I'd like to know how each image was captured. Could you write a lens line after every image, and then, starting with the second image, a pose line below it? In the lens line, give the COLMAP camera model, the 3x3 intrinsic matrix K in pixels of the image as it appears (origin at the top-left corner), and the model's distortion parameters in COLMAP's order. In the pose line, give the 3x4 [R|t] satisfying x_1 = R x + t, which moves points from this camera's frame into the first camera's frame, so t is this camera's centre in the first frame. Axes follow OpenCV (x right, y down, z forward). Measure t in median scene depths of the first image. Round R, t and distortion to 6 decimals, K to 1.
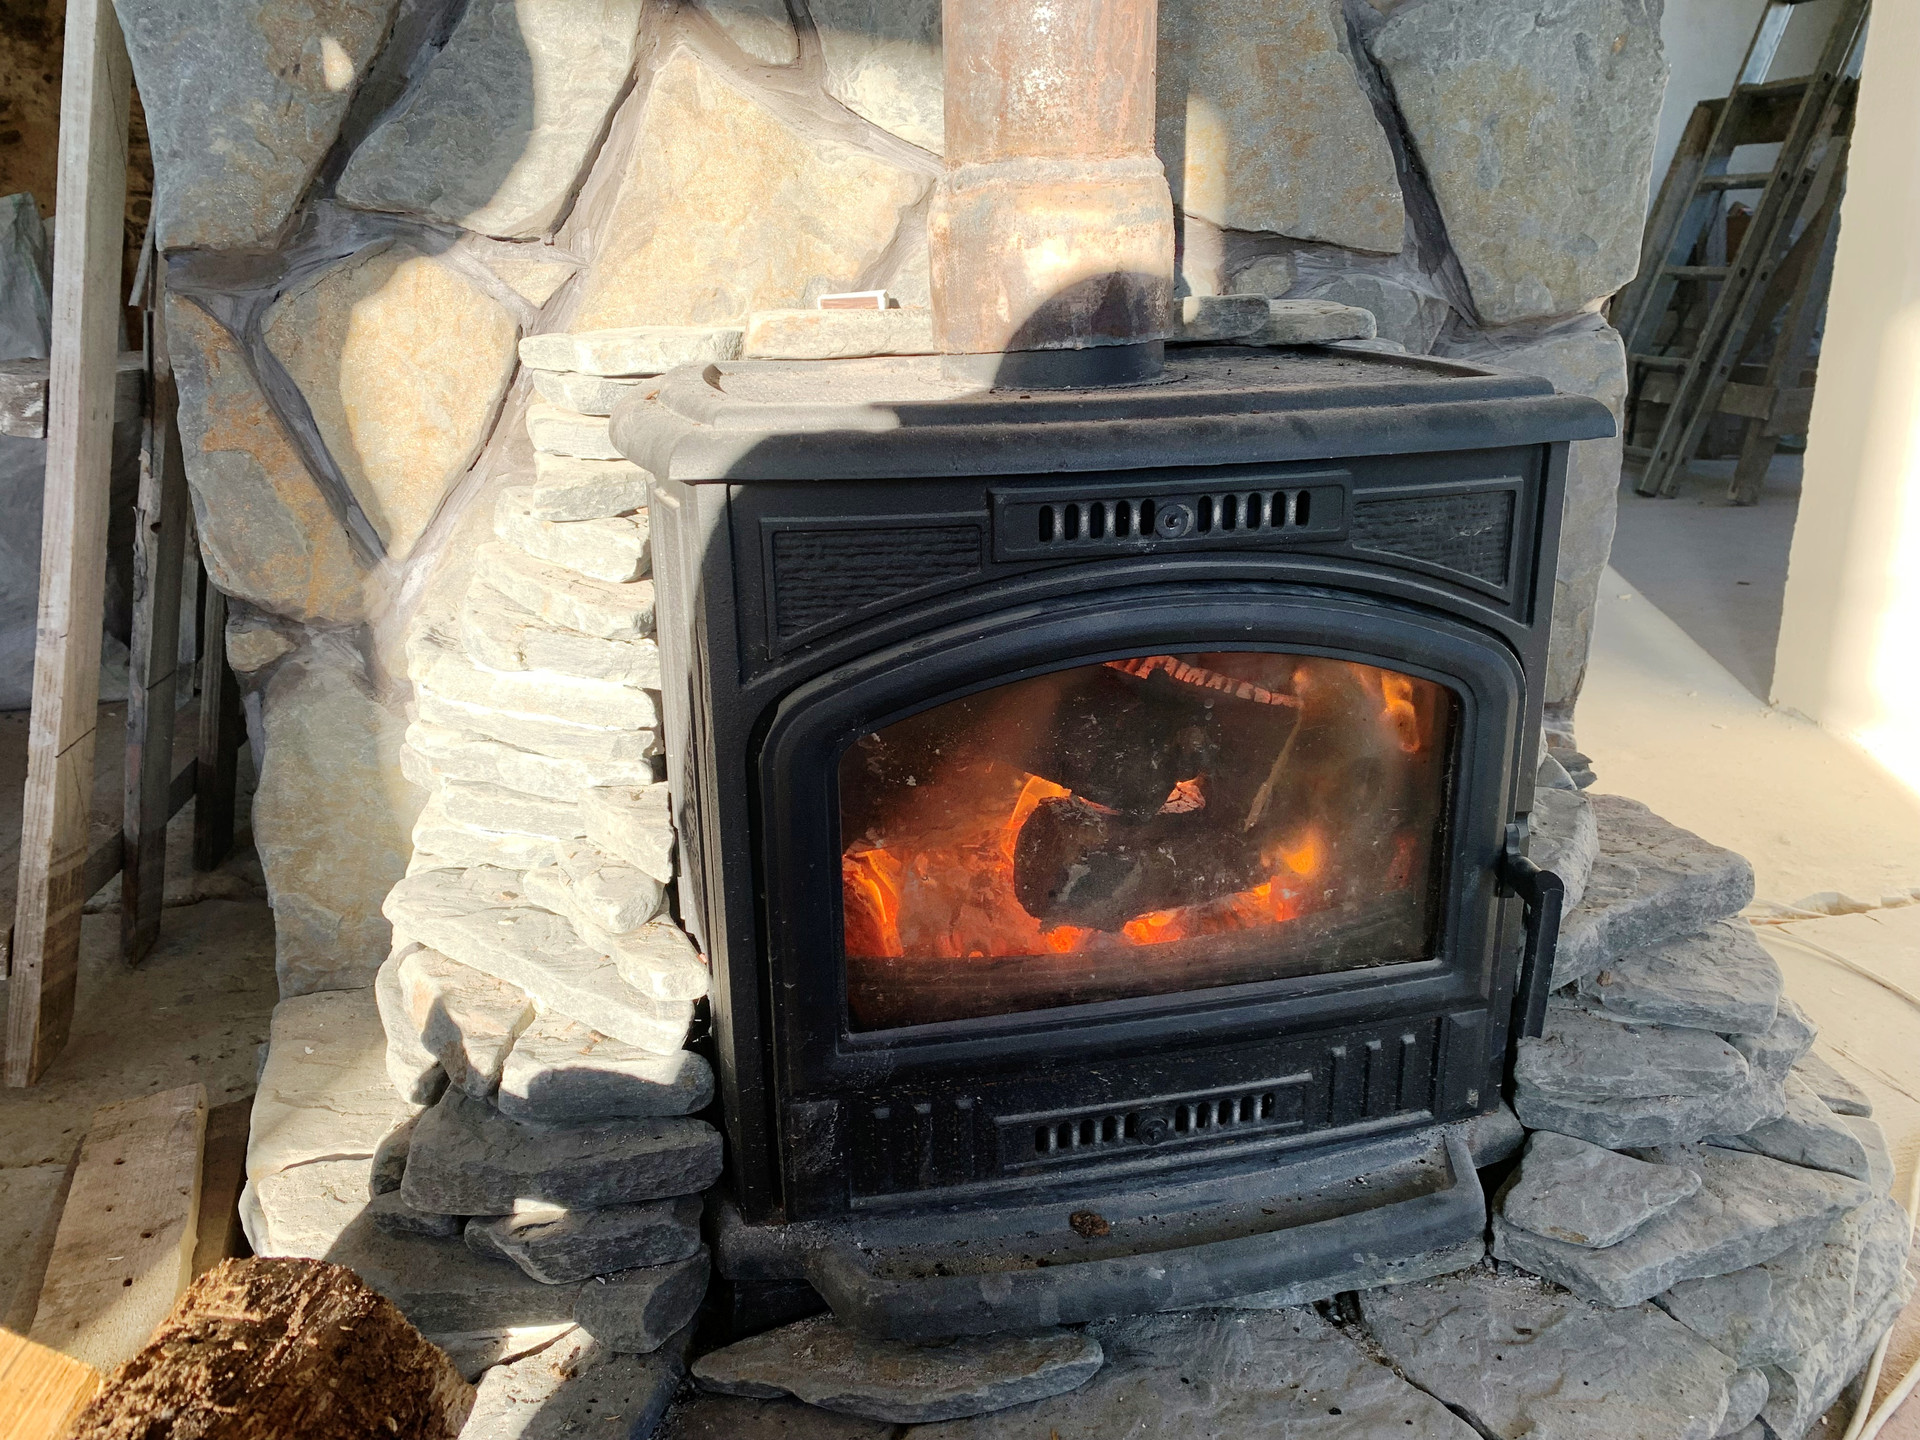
lens RADIAL K [[1432.6, 0, 997.7], [0, 1432.6, 695.3], [0, 0, 1]] dist [0.012843, 0.001133]
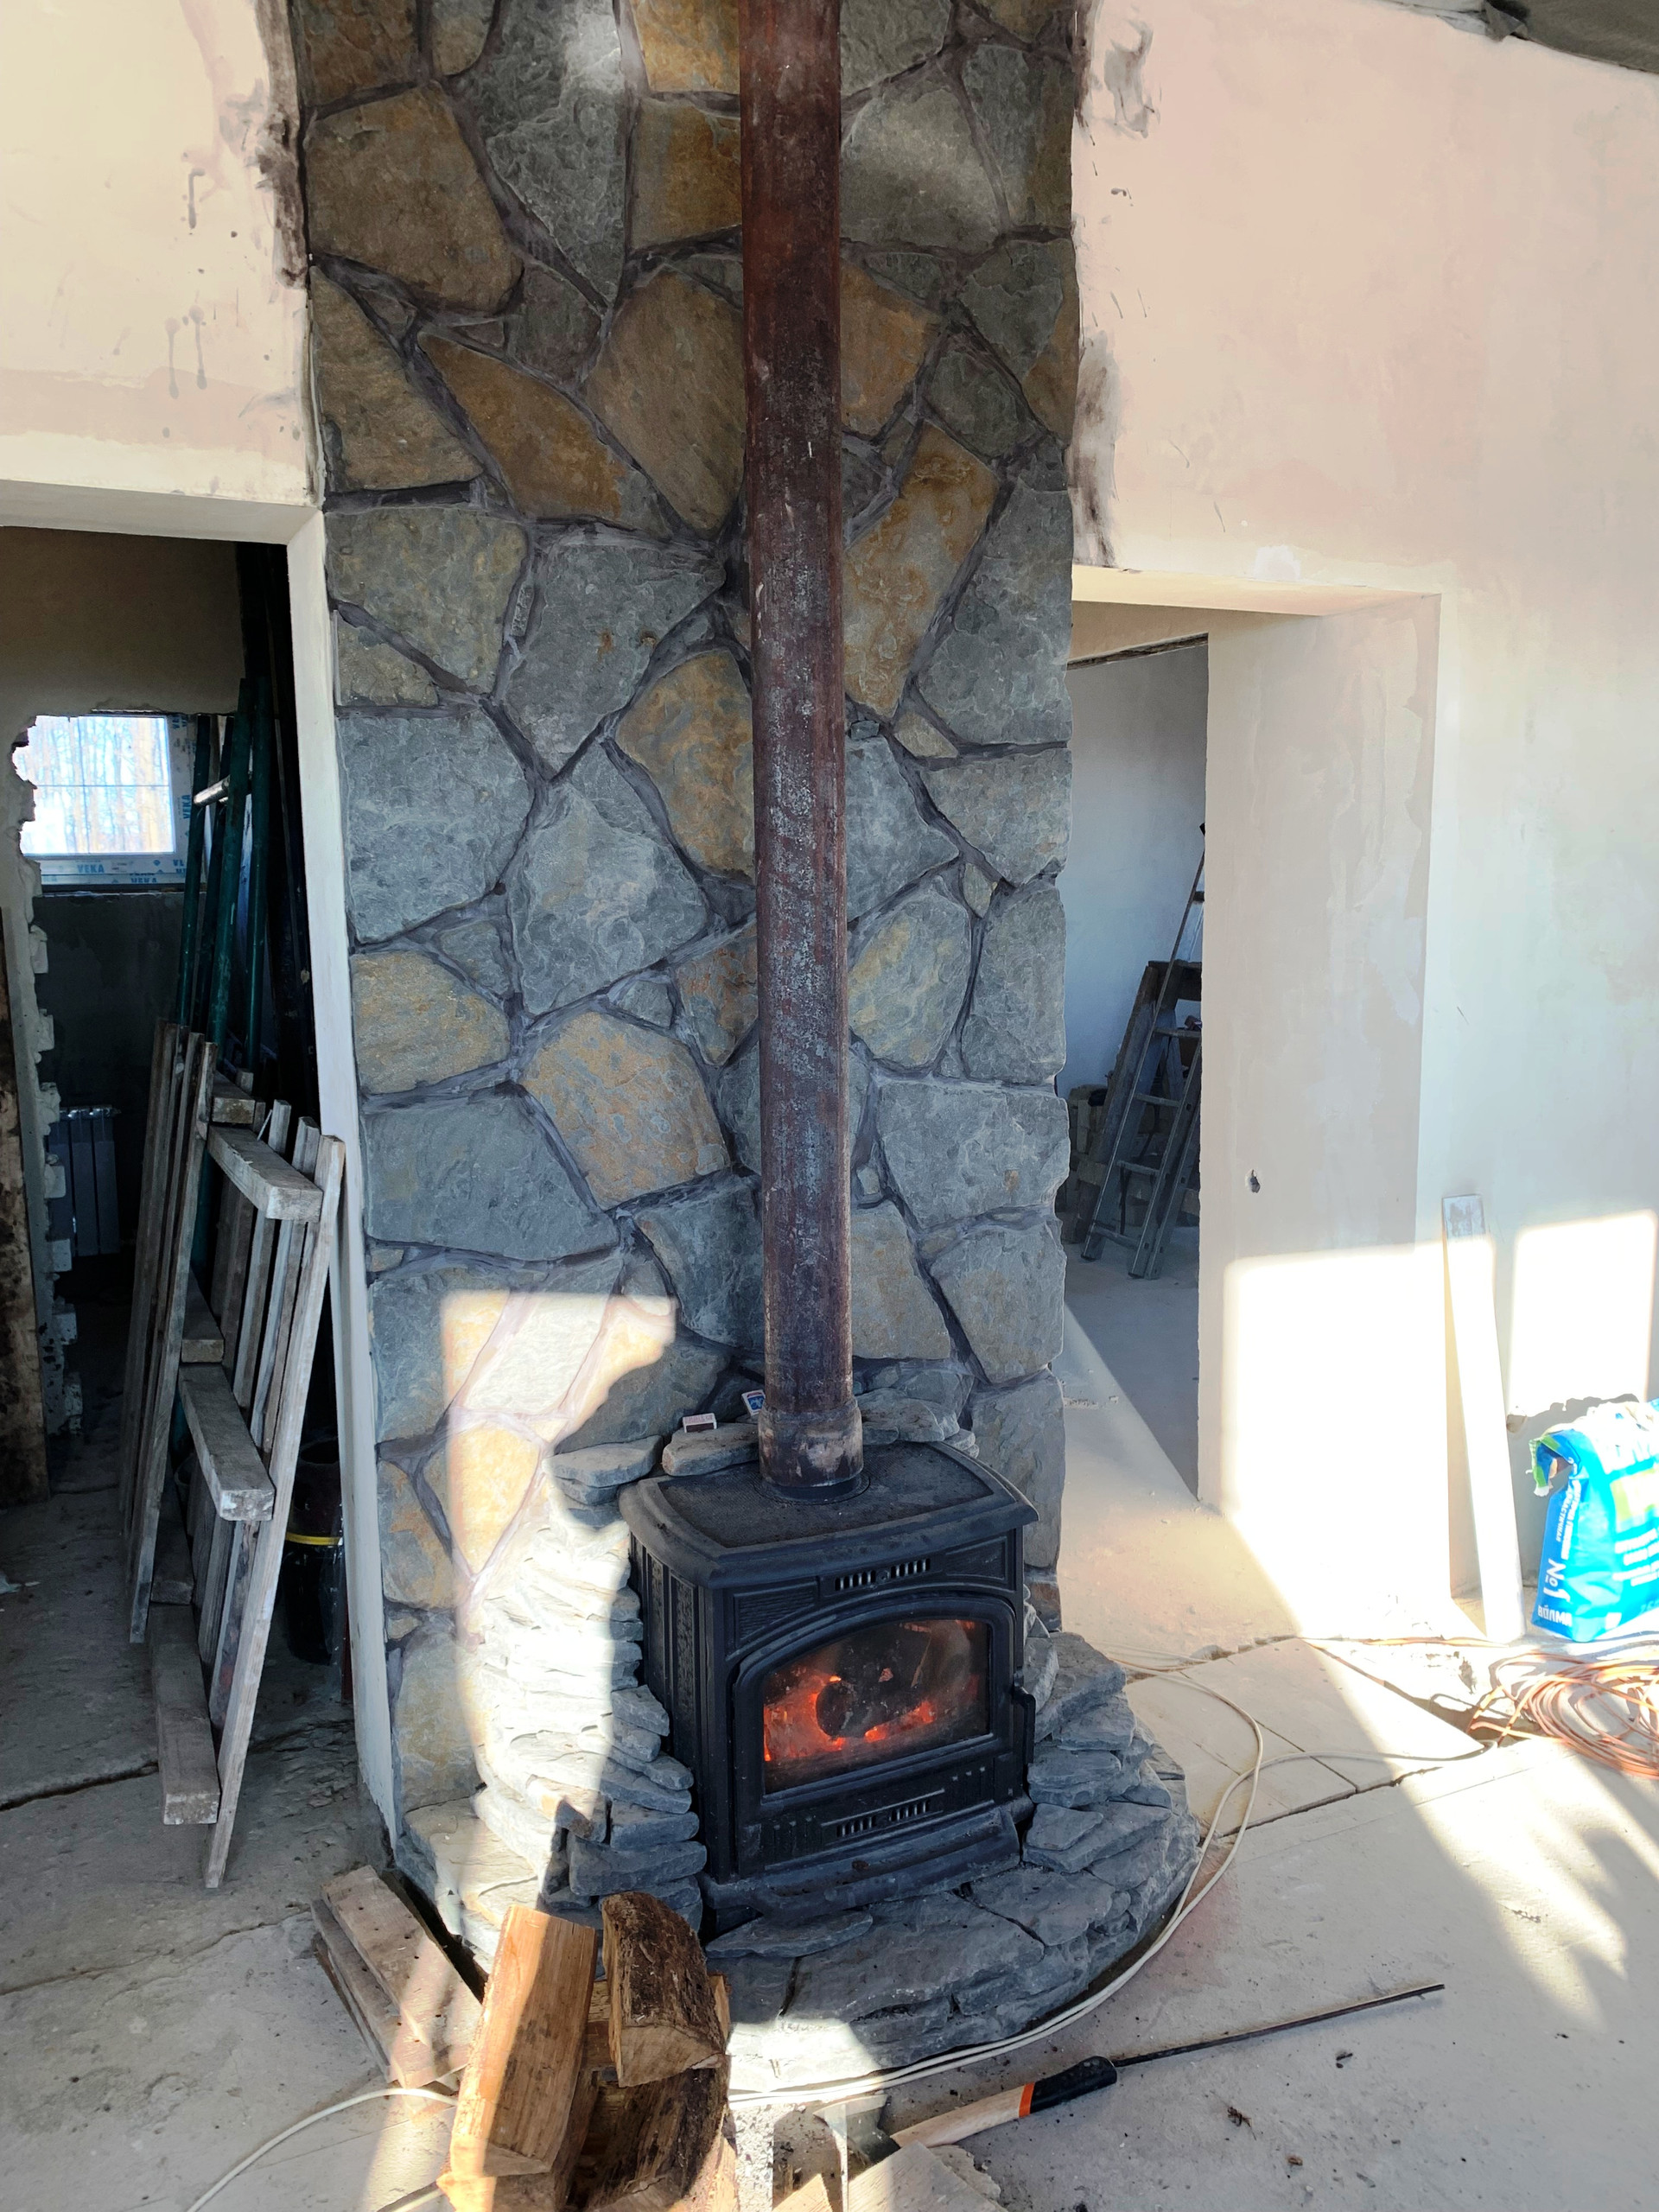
lens RADIAL K [[1659.4, 0, 829.5], [0, 1659.4, 1106.0], [0, 0, 1]] dist [0.122403, -0.304882]
pose [[0.978606, -0.035913, 0.202585, -0.476443], [0.064678, 0.988428, -0.137212, -0.472124], [-0.195312, 0.147379, 0.969604, -1.774989]]
